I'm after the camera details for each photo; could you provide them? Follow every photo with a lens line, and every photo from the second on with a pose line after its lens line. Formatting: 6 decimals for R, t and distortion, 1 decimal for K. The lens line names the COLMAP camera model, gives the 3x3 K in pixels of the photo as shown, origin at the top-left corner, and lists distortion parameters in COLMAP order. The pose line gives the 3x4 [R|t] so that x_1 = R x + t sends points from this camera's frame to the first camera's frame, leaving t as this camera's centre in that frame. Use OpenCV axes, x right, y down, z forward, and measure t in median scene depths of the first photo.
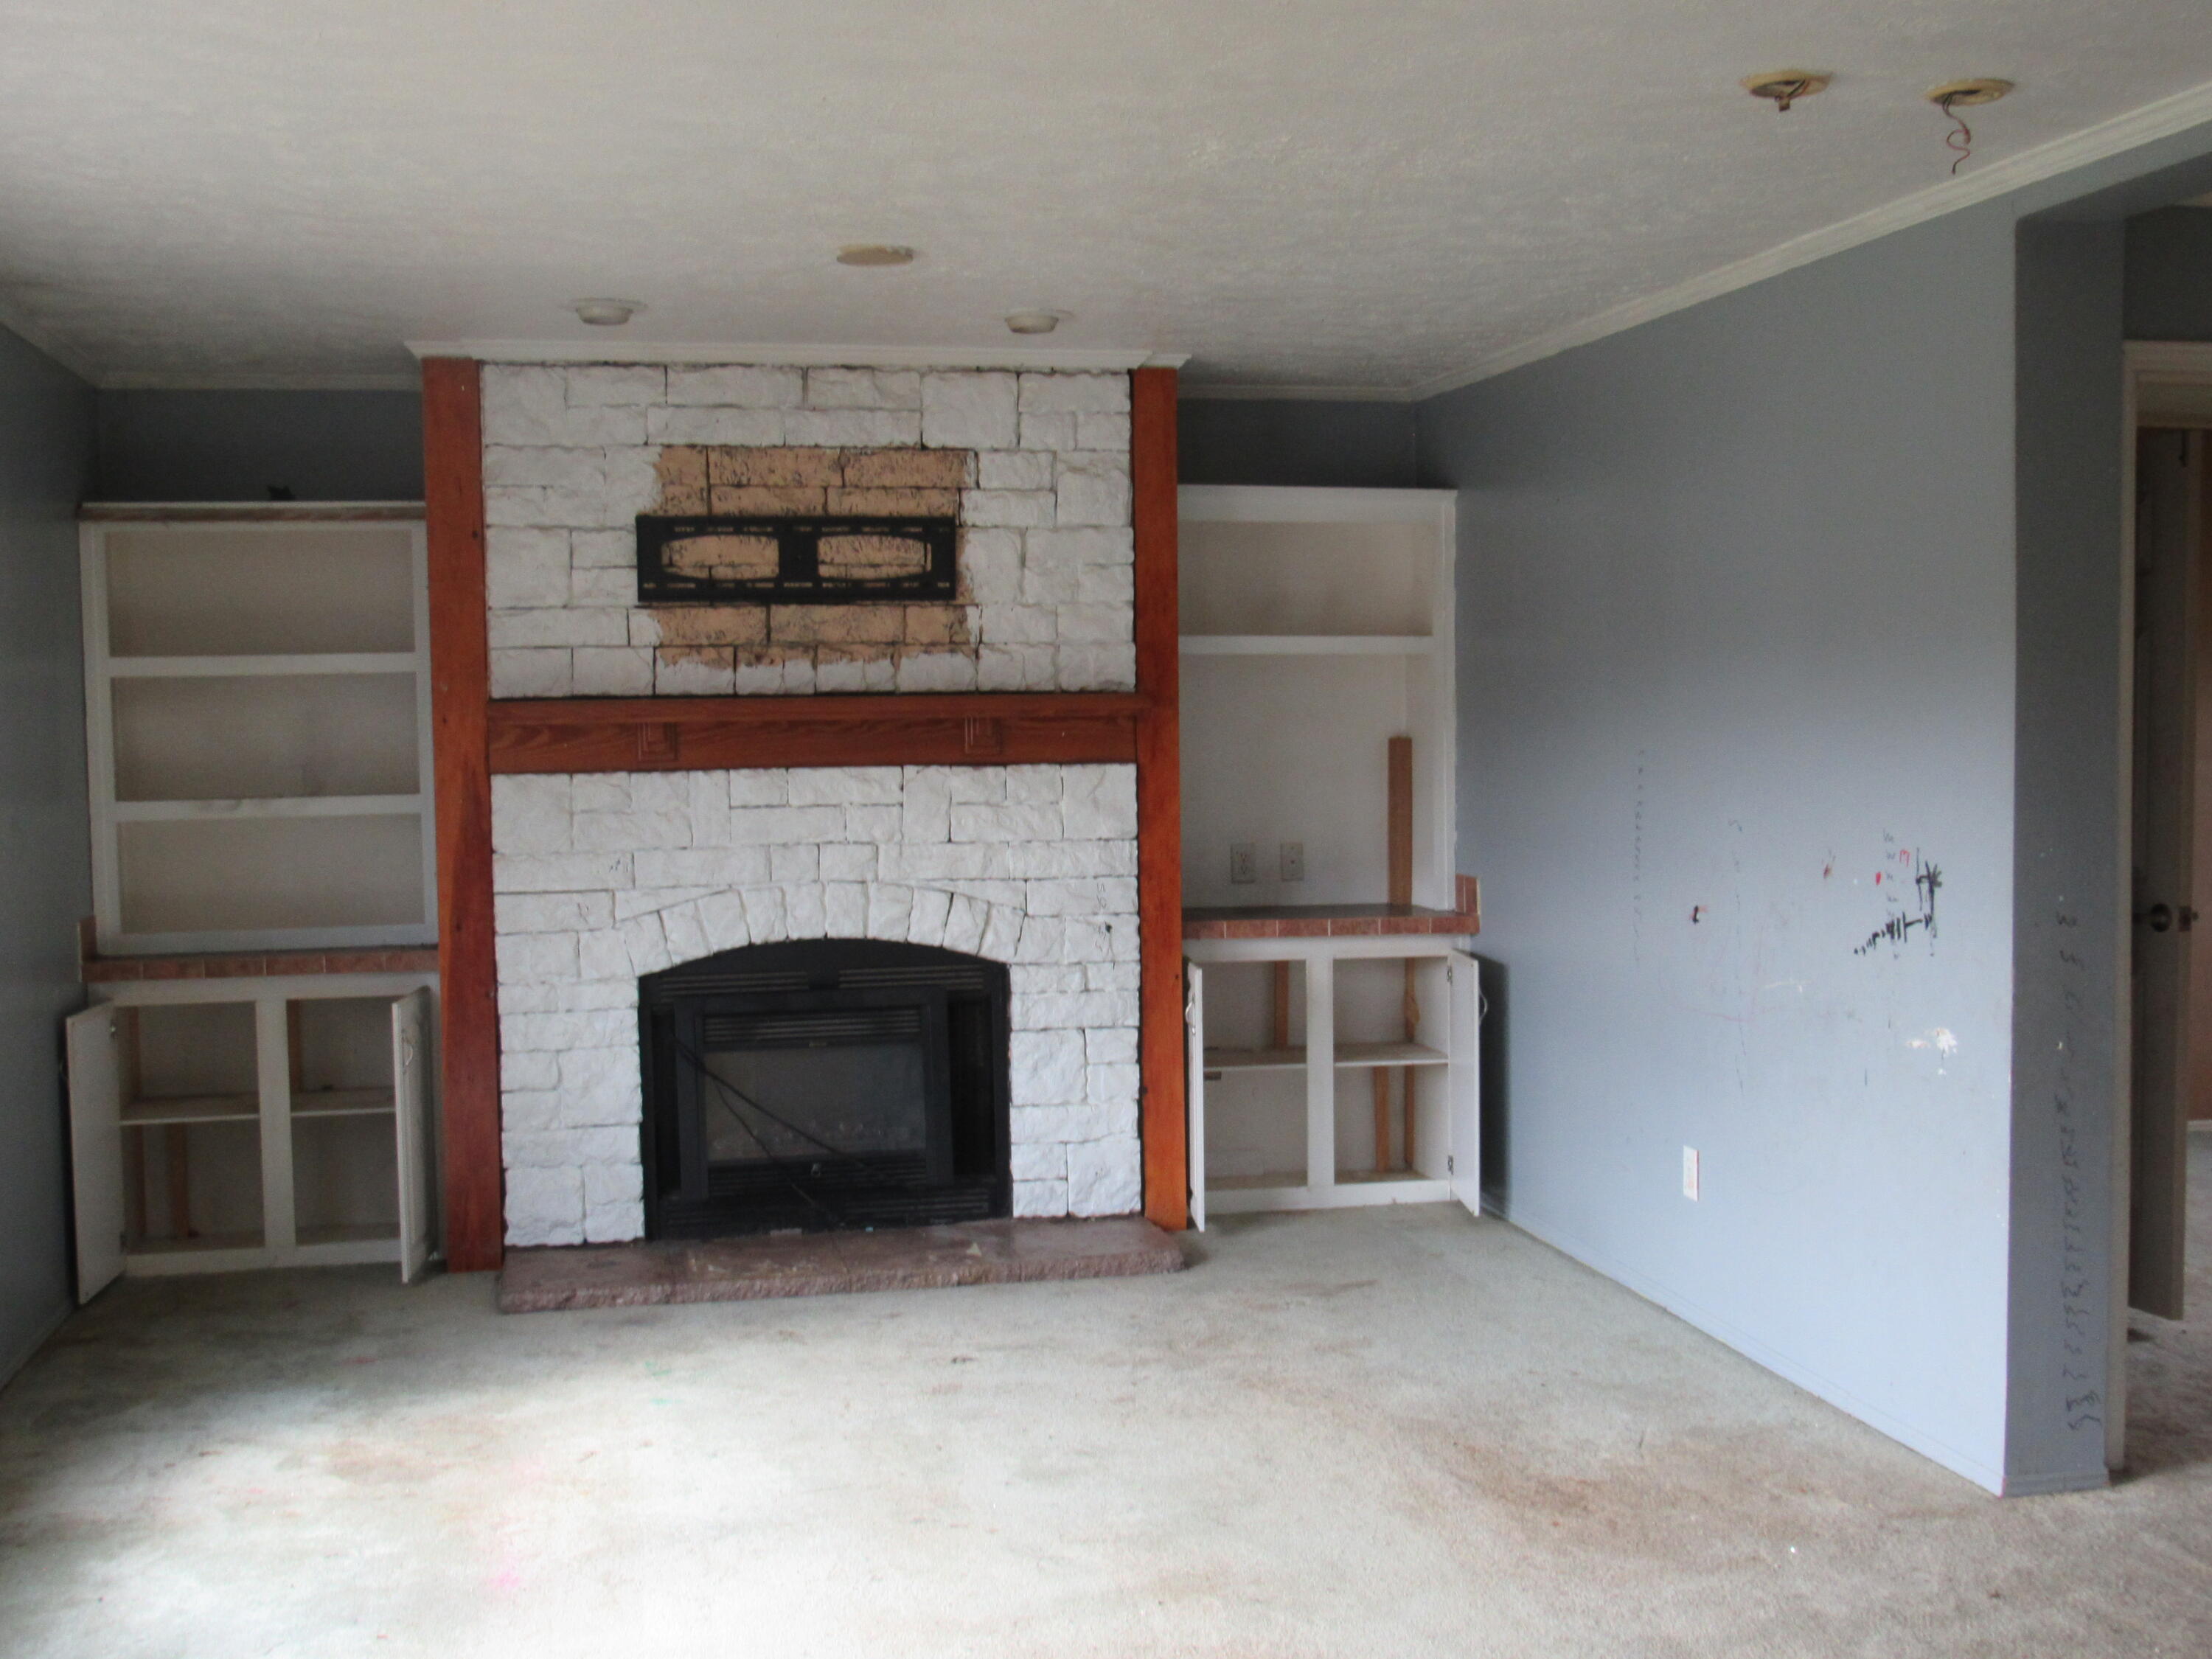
lens RADIAL K [[2425.2, 0, 1100.1], [0, 2425.2, 815.5], [0, 0, 1]] dist [-0.047655, 0.000000]
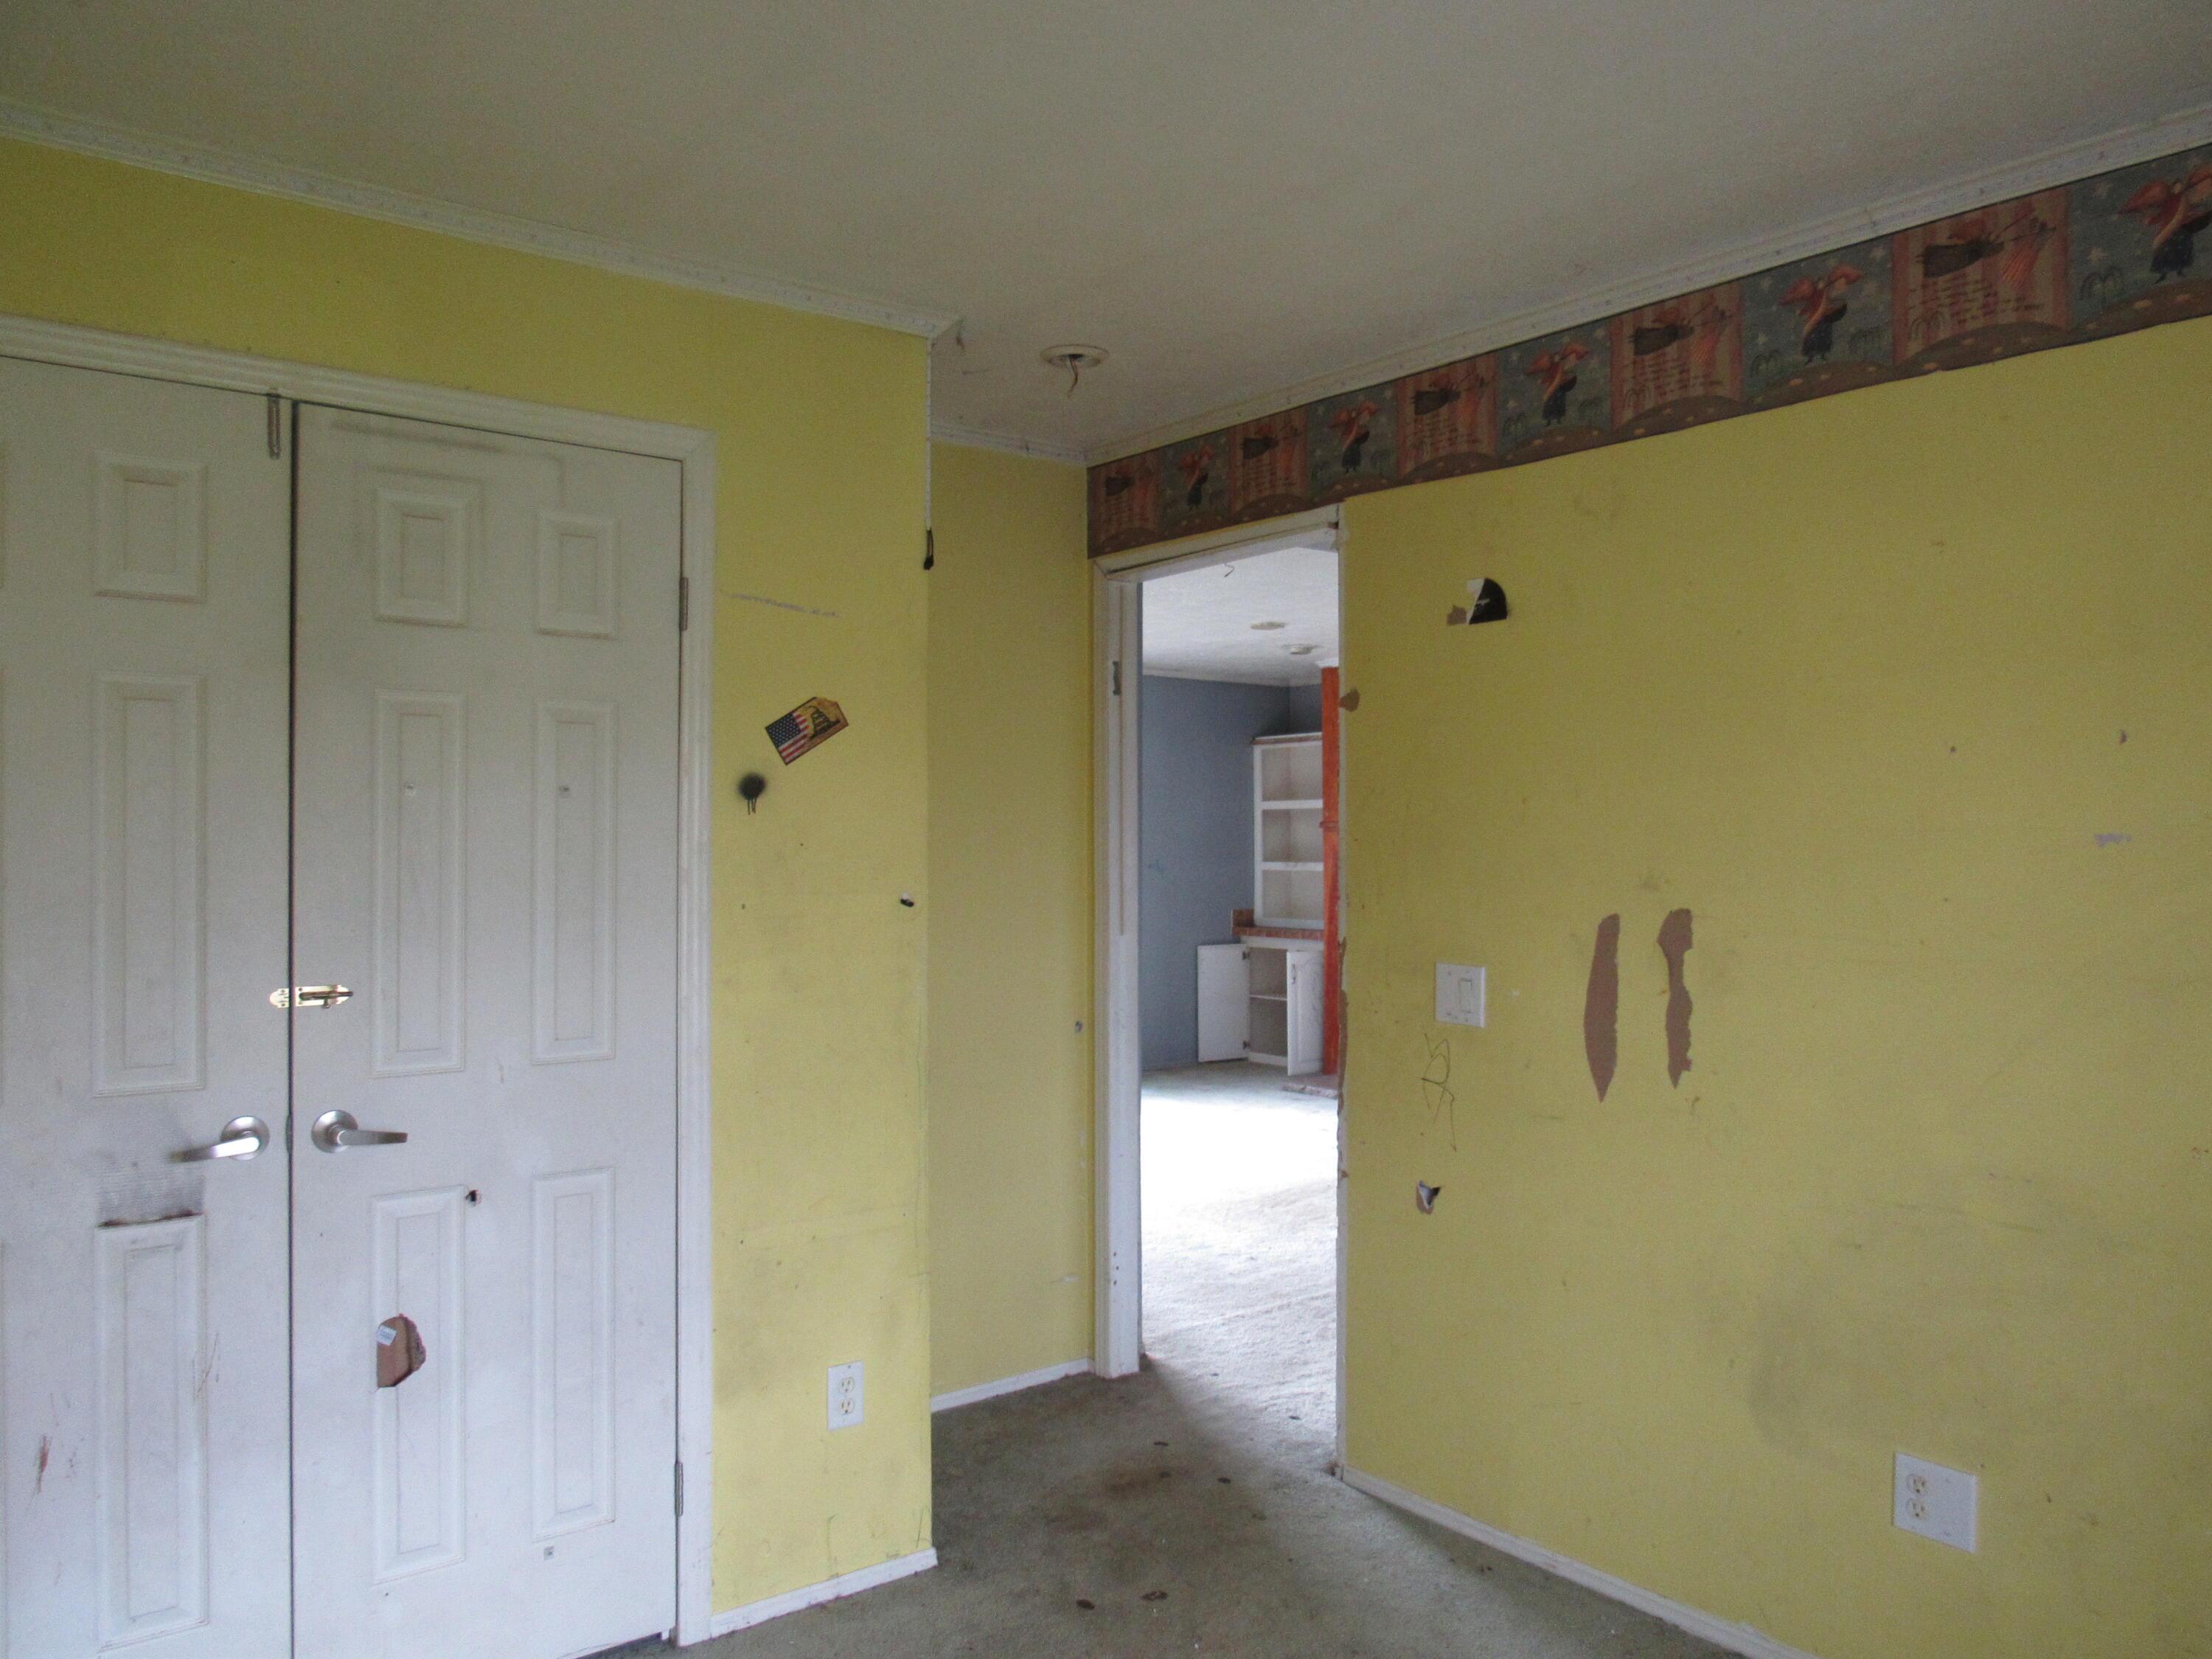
lens RADIAL K [[1597.6, 0, 1106.2], [0, 1597.6, 833.0], [0, 0, 1]] dist [-0.034327, 0.010821]
pose [[0.424931, 0.010179, -0.905168, 0.957209], [-0.038935, 0.999217, -0.007041, -0.015876], [0.904388, 0.038235, 0.424995, 0.176175]]
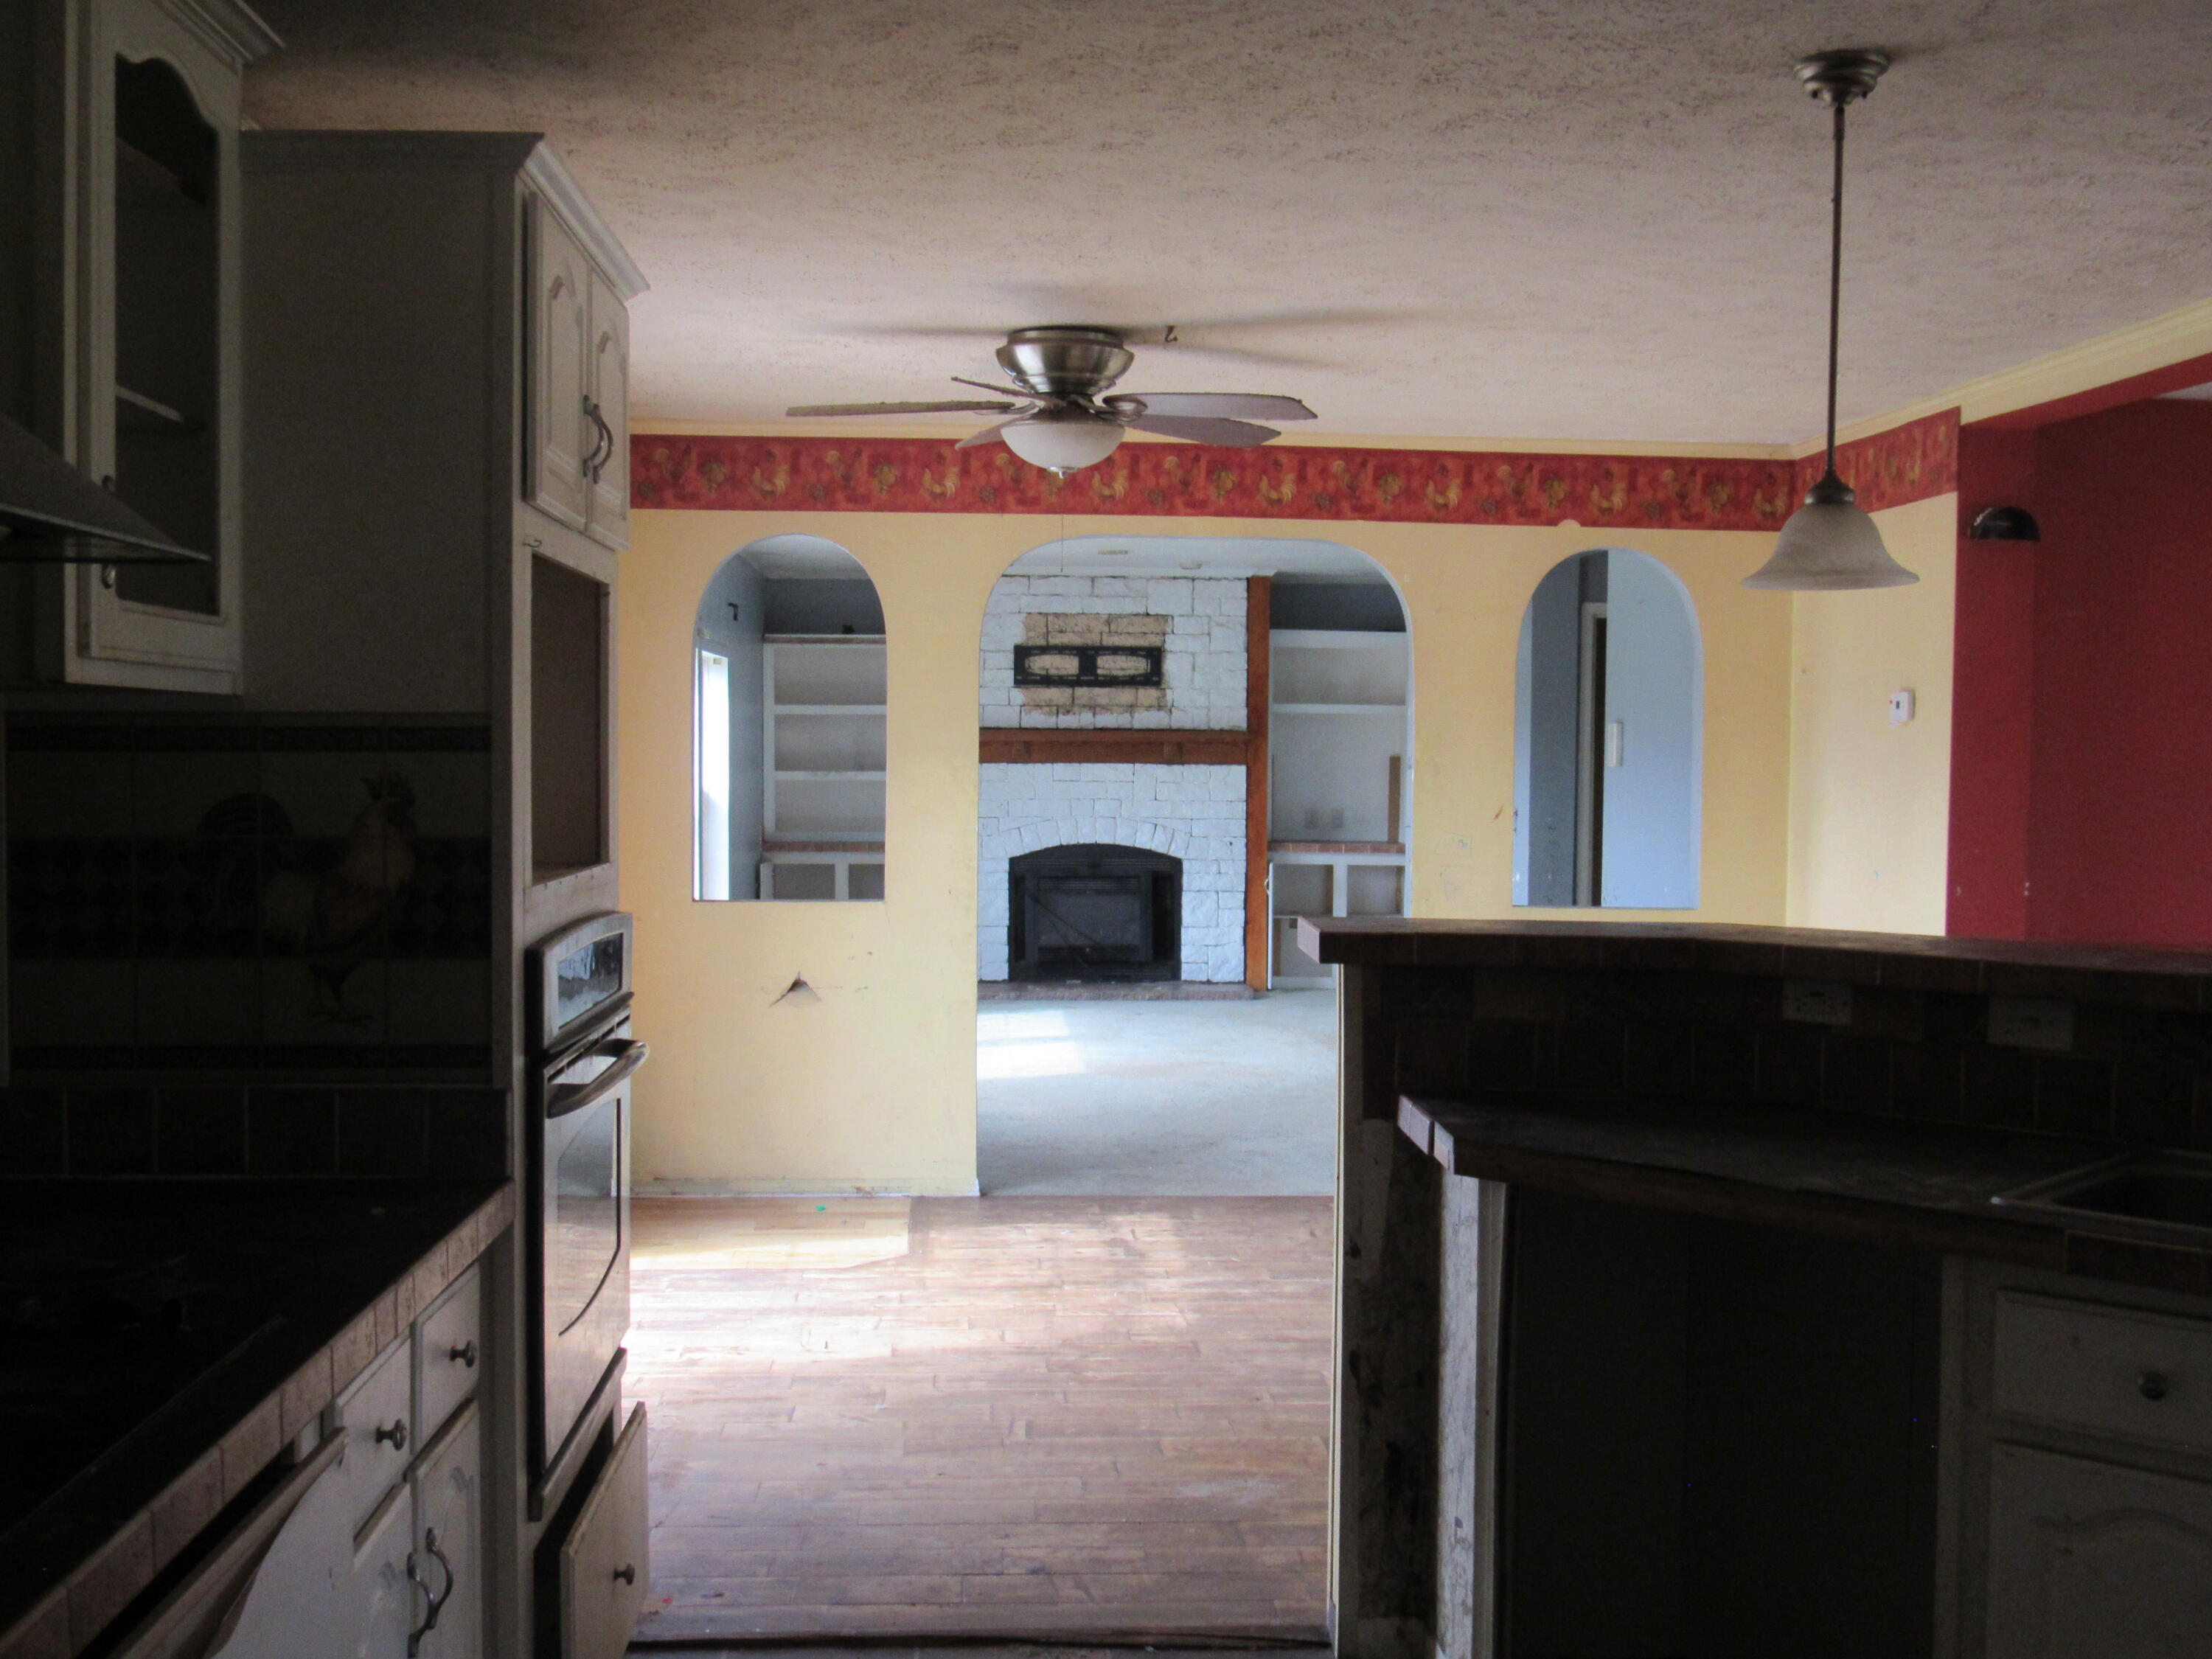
lens RADIAL K [[2425.2, 0, 1095.7], [0, 2425.2, 819.0], [0, 0, 1]] dist [-0.047655, 0.000000]
pose [[0.986189, 0.027144, -0.163383, 0.233887], [-0.028839, 0.999552, -0.008014, 0.046244], [0.163092, 0.012615, 0.986530, -1.103262]]
